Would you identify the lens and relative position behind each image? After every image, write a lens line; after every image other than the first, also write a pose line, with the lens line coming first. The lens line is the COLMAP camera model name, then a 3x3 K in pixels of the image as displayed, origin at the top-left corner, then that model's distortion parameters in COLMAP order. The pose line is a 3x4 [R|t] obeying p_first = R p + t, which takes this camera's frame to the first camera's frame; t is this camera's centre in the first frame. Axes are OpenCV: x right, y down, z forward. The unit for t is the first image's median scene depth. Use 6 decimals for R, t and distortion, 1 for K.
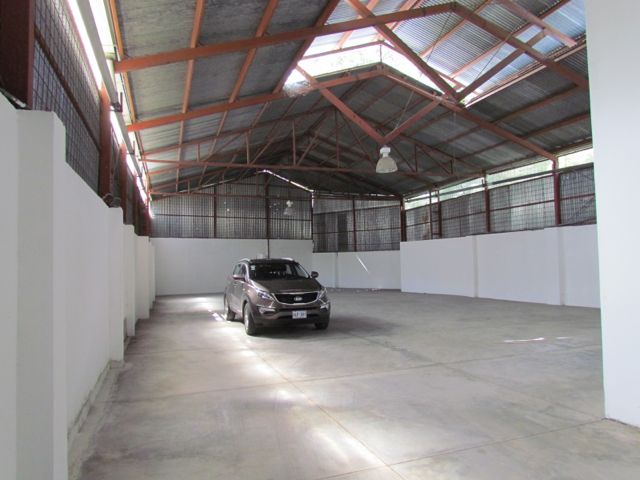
lens RADIAL K [[450.0, 0, 320.0], [0, 450.0, 240.0], [0, 0, 1]] dist [-0.028156, 0.000984]
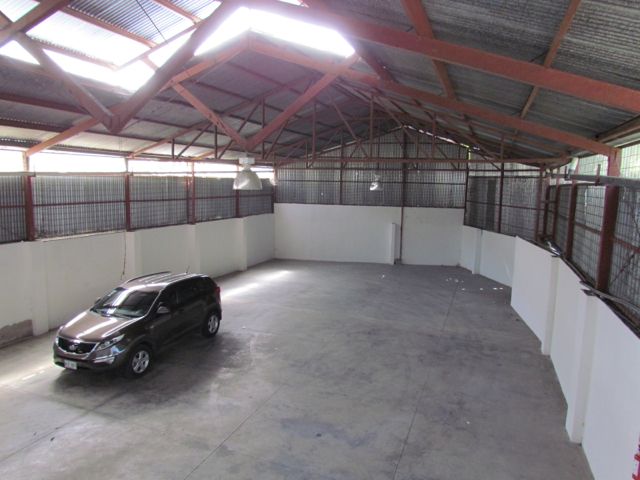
lens RADIAL K [[450.0, 0, 320.0], [0, 450.0, 240.0], [0, 0, 1]] dist [-0.028156, 0.000984]
pose [[0.759615, 0.120680, -0.639079, 0.331487], [-0.005503, 0.983791, 0.179234, -0.095017], [0.650350, -0.132632, 0.747966, 0.239735]]
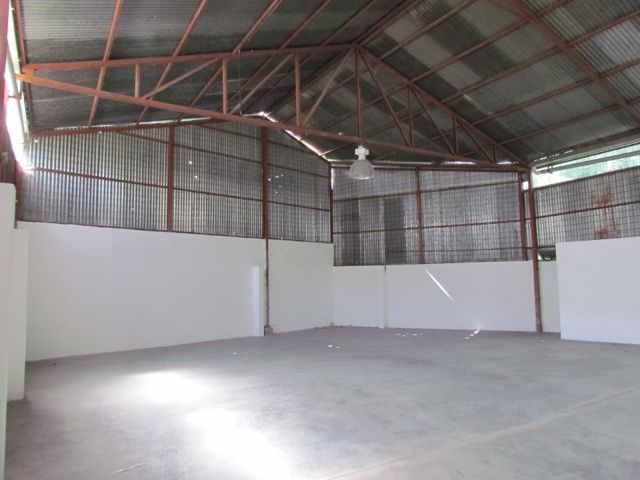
lens RADIAL K [[450.0, 0, 320.0], [0, 450.0, 240.0], [0, 0, 1]] dist [-0.028156, 0.000984]
pose [[0.978307, 0.022745, 0.205910, -0.165225], [-0.012957, 0.998726, -0.048760, 0.025153], [-0.206756, 0.045035, 0.977355, 0.469191]]
